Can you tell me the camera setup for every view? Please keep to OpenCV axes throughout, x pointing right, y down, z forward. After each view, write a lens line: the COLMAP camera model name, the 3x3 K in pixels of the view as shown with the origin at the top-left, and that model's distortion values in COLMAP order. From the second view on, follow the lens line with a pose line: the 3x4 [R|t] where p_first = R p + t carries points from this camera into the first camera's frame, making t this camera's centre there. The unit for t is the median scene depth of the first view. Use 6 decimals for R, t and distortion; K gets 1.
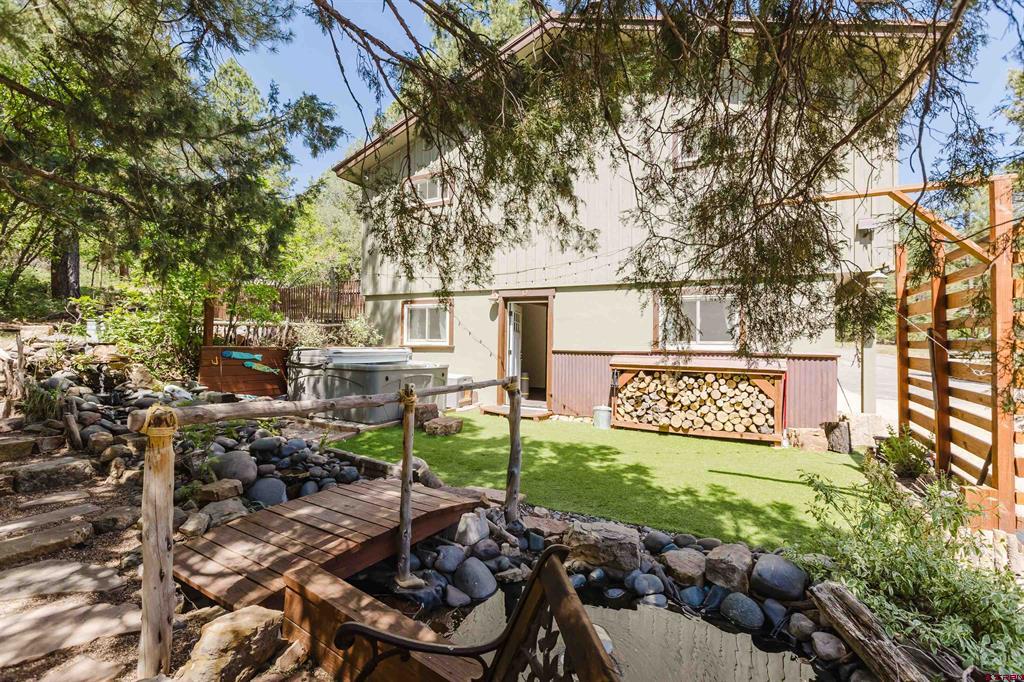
lens RADIAL K [[460.5, 0, 512.2], [0, 460.5, 324.8], [0, 0, 1]] dist [-0.000713, -0.000174]
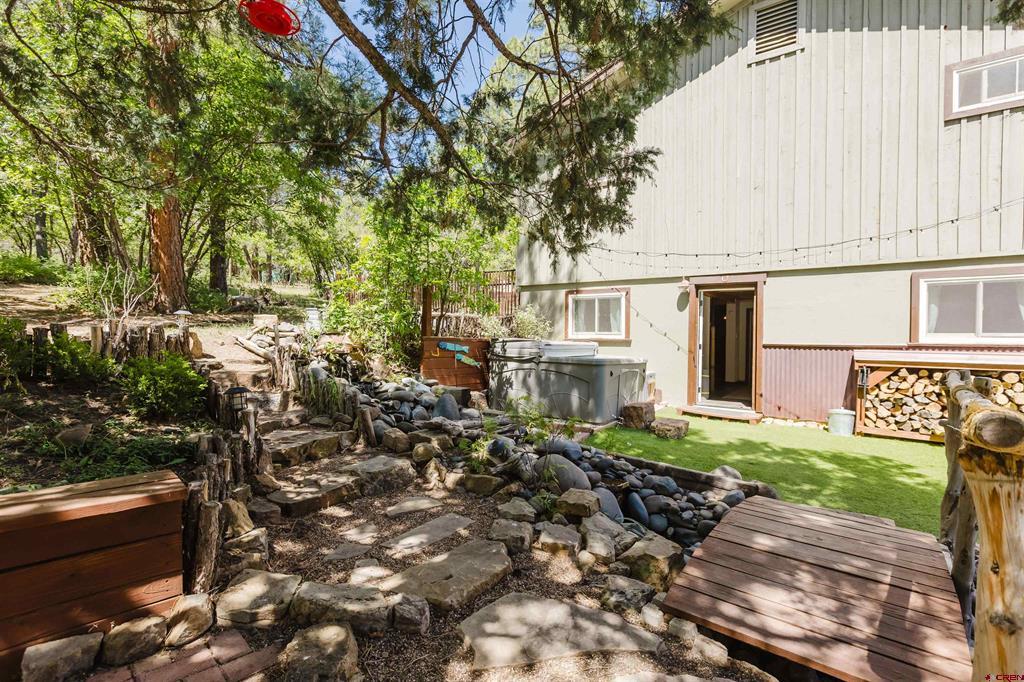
lens RADIAL K [[464.6, 0, 512.0], [0, 464.6, 341.0], [0, 0, 1]] dist [0.001322, 0.000316]
pose [[0.991952, 0.004196, -0.126549, -0.321984], [0.001031, 0.999150, 0.041205, 0.014831], [0.126614, -0.041004, 0.991104, 0.077200]]
